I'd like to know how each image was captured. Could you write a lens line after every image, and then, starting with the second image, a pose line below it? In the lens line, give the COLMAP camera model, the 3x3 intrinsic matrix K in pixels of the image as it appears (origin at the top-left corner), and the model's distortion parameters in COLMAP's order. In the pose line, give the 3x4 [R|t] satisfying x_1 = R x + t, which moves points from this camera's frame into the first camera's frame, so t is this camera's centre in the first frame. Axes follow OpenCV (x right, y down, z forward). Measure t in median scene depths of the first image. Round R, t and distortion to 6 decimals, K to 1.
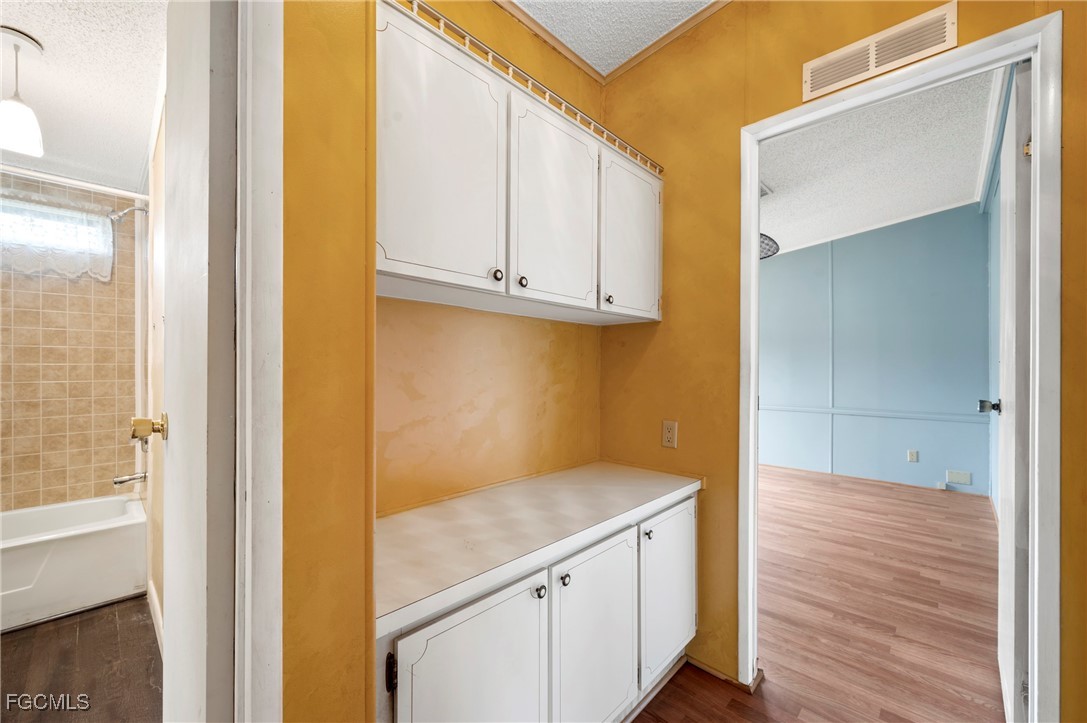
lens RADIAL K [[438.1, 0, 547.1], [0, 438.1, 371.3], [0, 0, 1]] dist [-0.000789, 0.000169]
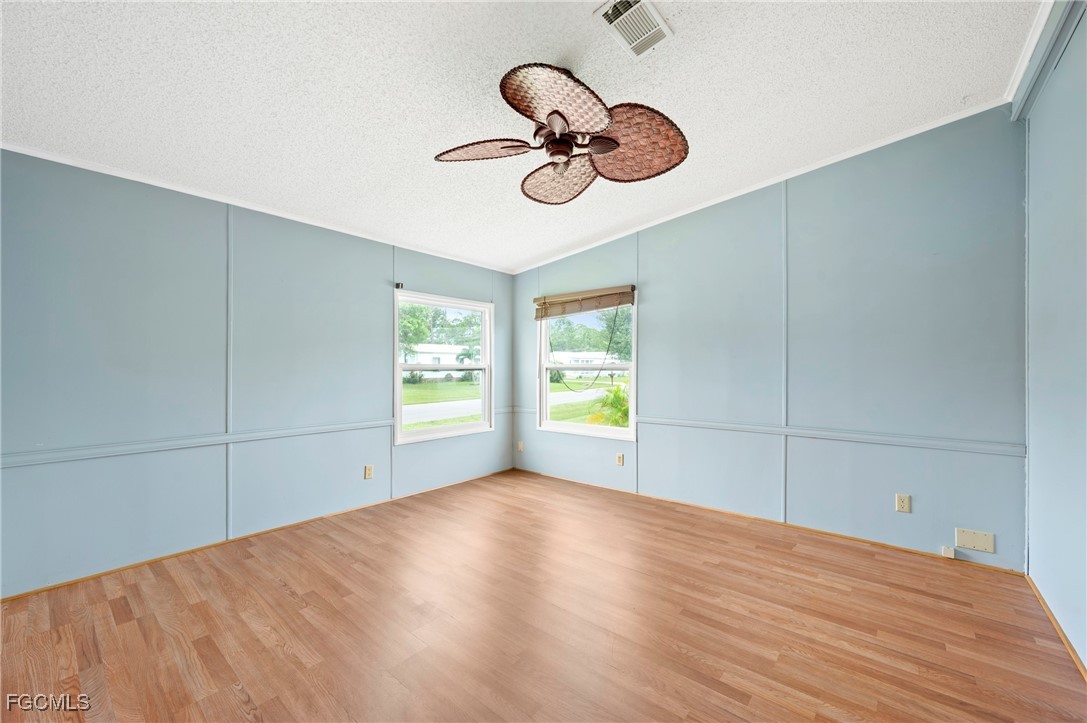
lens RADIAL K [[438.1, 0, 547.1], [0, 438.1, 371.3], [0, 0, 1]] dist [-0.000789, 0.000169]
pose [[0.998009, 0.004935, 0.062877, 0.289508], [-0.004835, 0.999987, -0.001748, 0.001272], [-0.062885, 0.001440, 0.998020, 0.419582]]
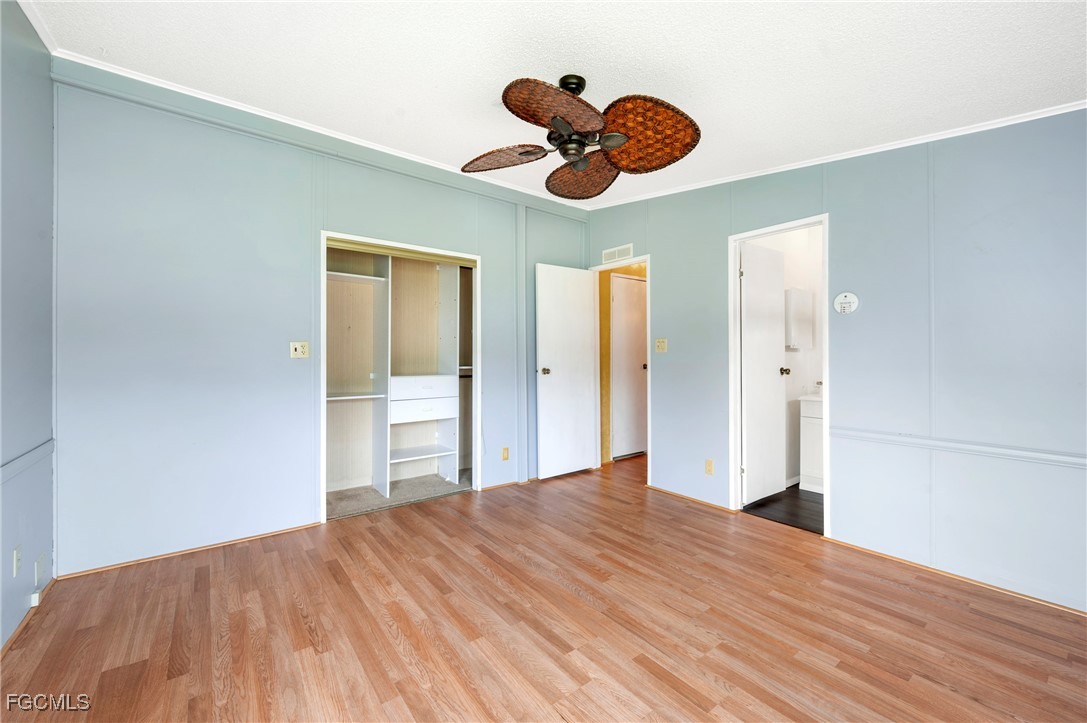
lens RADIAL K [[437.8, 0, 543.5], [0, 437.8, 361.5], [0, 0, 1]] dist [0.001471, 0.000139]
pose [[-0.986748, -0.001239, 0.162256, 0.281975], [0.002394, 0.999751, 0.022192, -0.010697], [-0.162243, 0.022287, -0.986499, 1.455039]]
